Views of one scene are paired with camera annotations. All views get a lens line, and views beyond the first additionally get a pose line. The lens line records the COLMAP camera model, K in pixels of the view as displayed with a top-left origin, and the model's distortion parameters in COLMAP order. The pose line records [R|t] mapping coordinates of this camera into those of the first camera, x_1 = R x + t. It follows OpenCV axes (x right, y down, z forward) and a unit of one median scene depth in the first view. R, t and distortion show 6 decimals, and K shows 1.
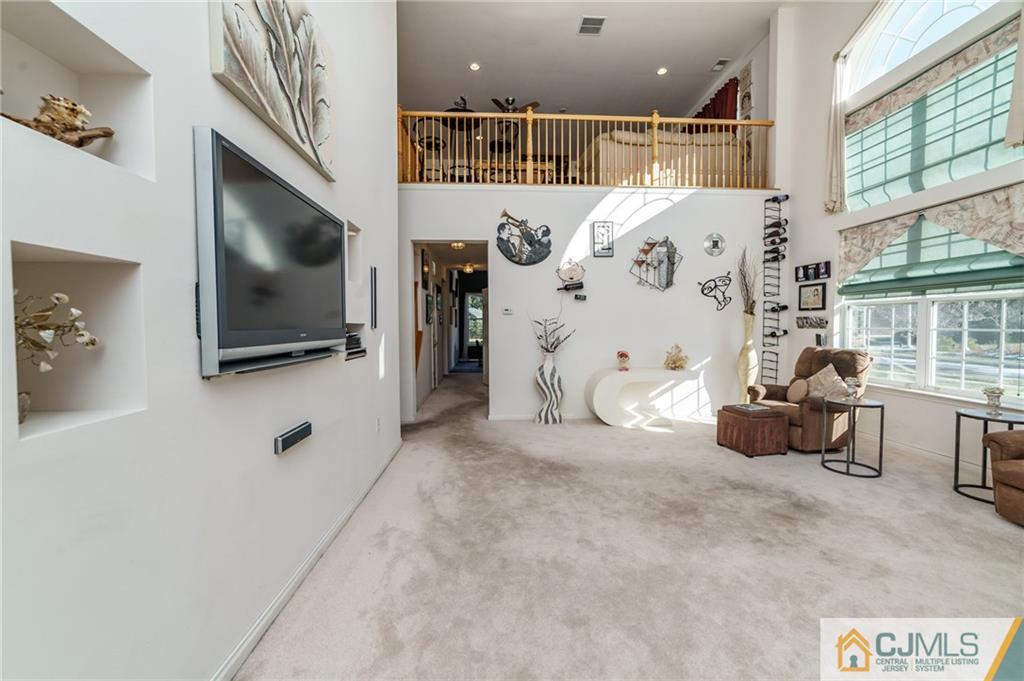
lens RADIAL K [[399.3, 0, 510.0], [0, 399.3, 338.7], [0, 0, 1]] dist [-0.022326, 0.008540]
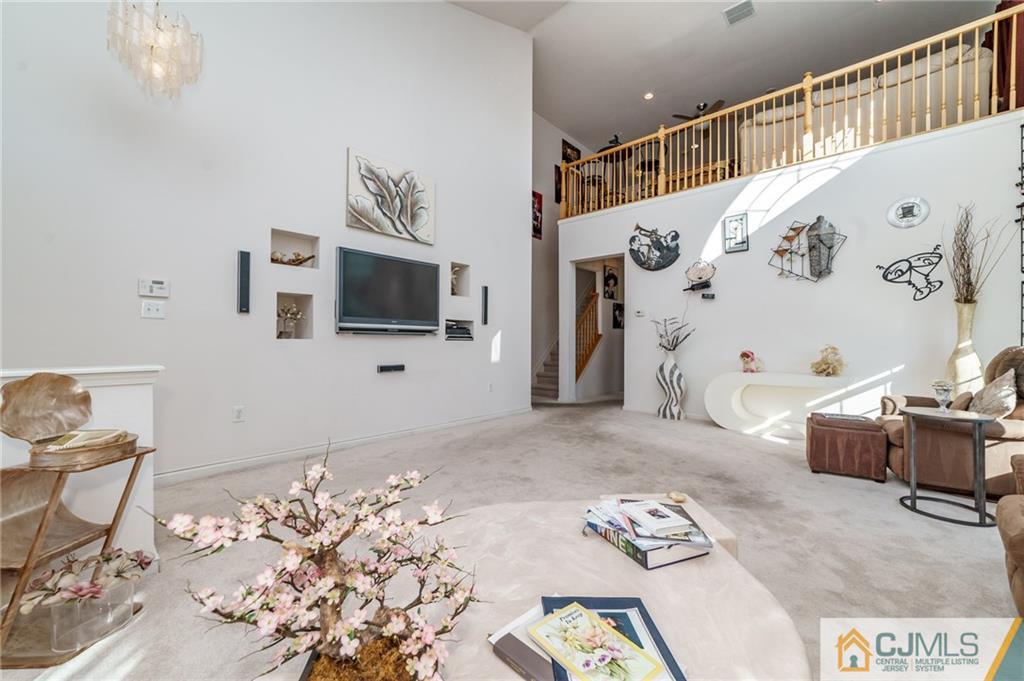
lens RADIAL K [[399.3, 0, 510.0], [0, 399.3, 338.7], [0, 0, 1]] dist [-0.022326, 0.008540]
pose [[0.705932, 0.002915, -0.708273, 0.527727], [-0.032305, 0.999083, -0.028087, 0.044725], [0.707542, 0.042708, 0.705379, -0.035083]]
